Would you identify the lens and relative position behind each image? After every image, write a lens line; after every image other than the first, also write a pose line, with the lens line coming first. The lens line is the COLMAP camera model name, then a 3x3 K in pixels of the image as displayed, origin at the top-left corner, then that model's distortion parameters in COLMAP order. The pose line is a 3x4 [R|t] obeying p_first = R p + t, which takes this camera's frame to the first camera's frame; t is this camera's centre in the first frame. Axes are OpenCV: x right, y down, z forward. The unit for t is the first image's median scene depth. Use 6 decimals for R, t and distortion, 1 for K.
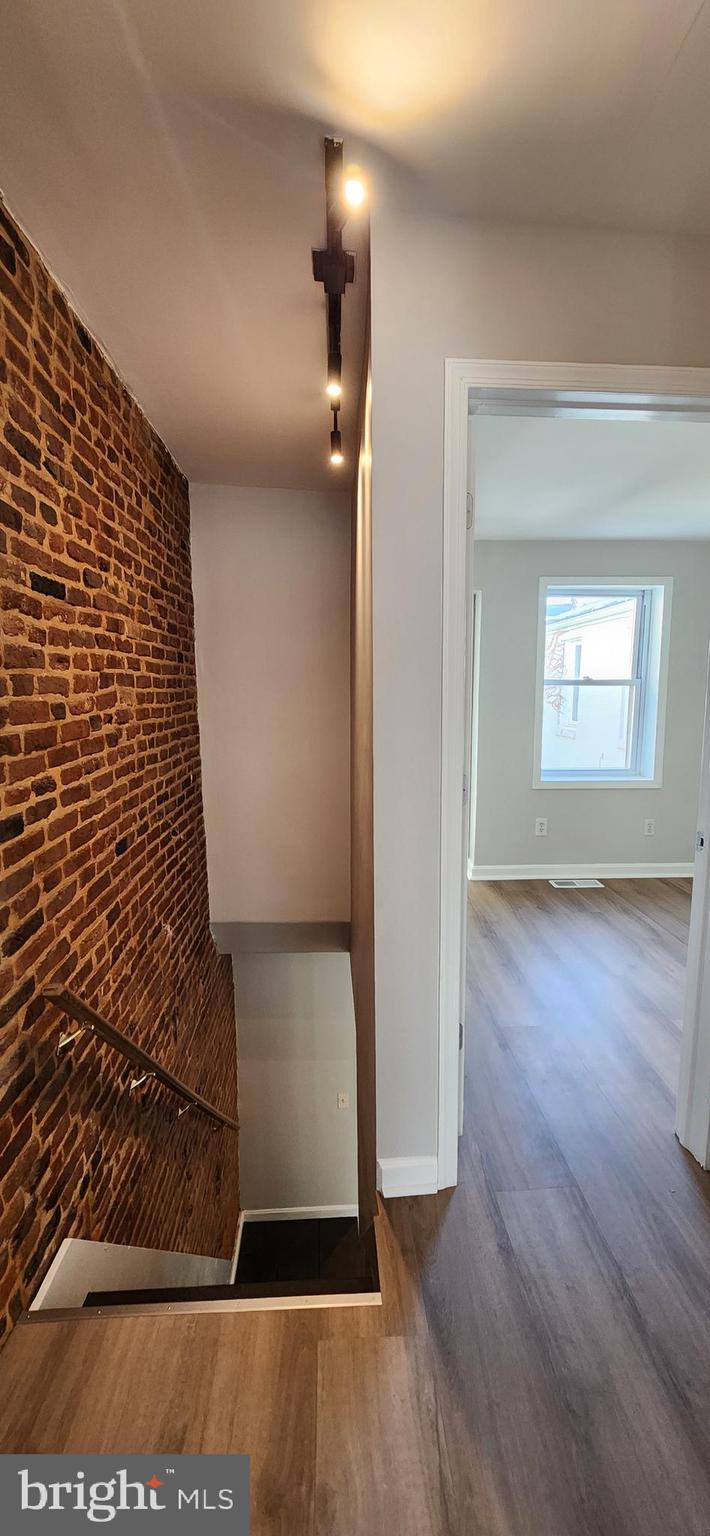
lens RADIAL K [[626.8, 0, 373.5], [0, 626.8, 775.3], [0, 0, 1]] dist [0.002163, -0.000401]
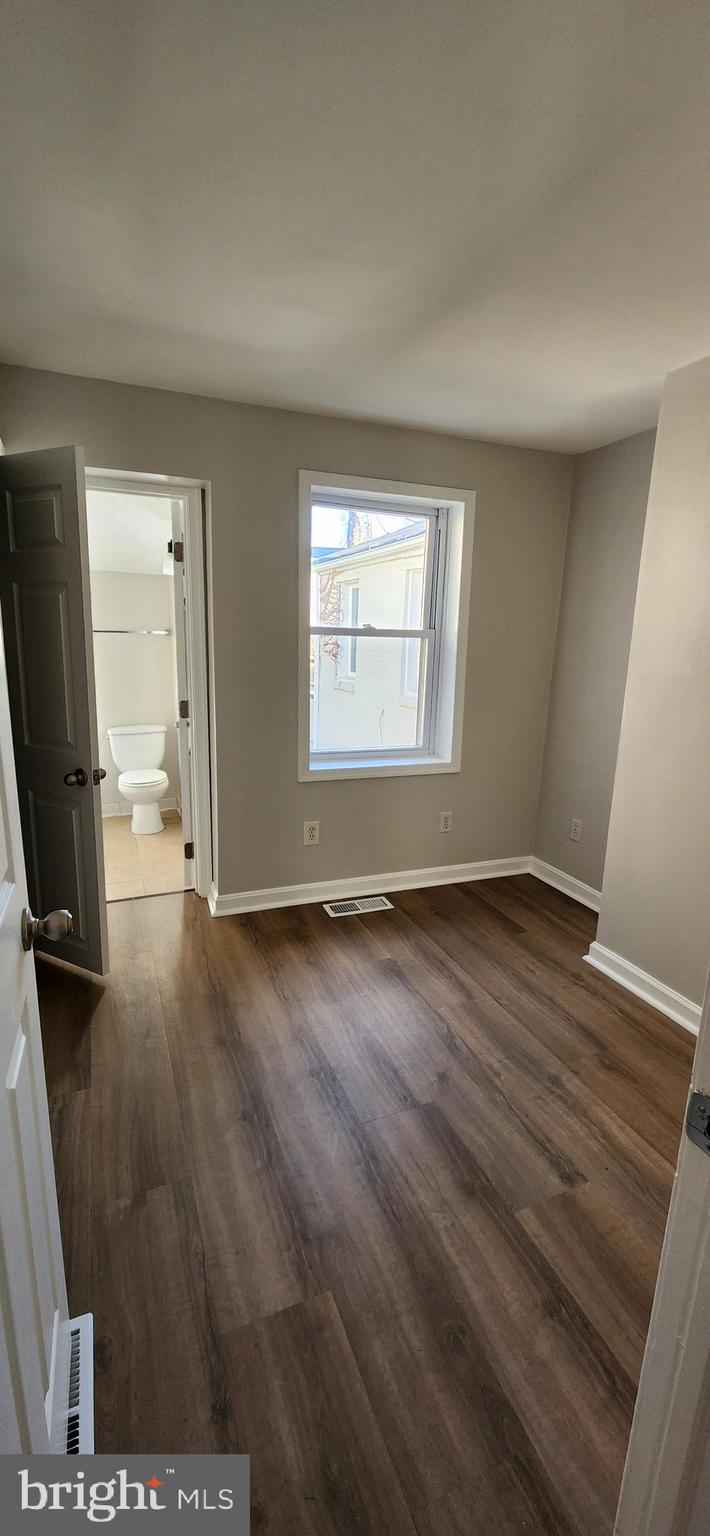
lens RADIAL K [[628.0, 0, 367.8], [0, 628.0, 771.4], [0, 0, 1]] dist [0.000758, -0.000124]
pose [[0.945298, -0.041367, 0.323574, 0.099460], [0.015774, 0.996563, 0.081322, -0.047197], [-0.325825, -0.071769, 0.942702, 0.306228]]
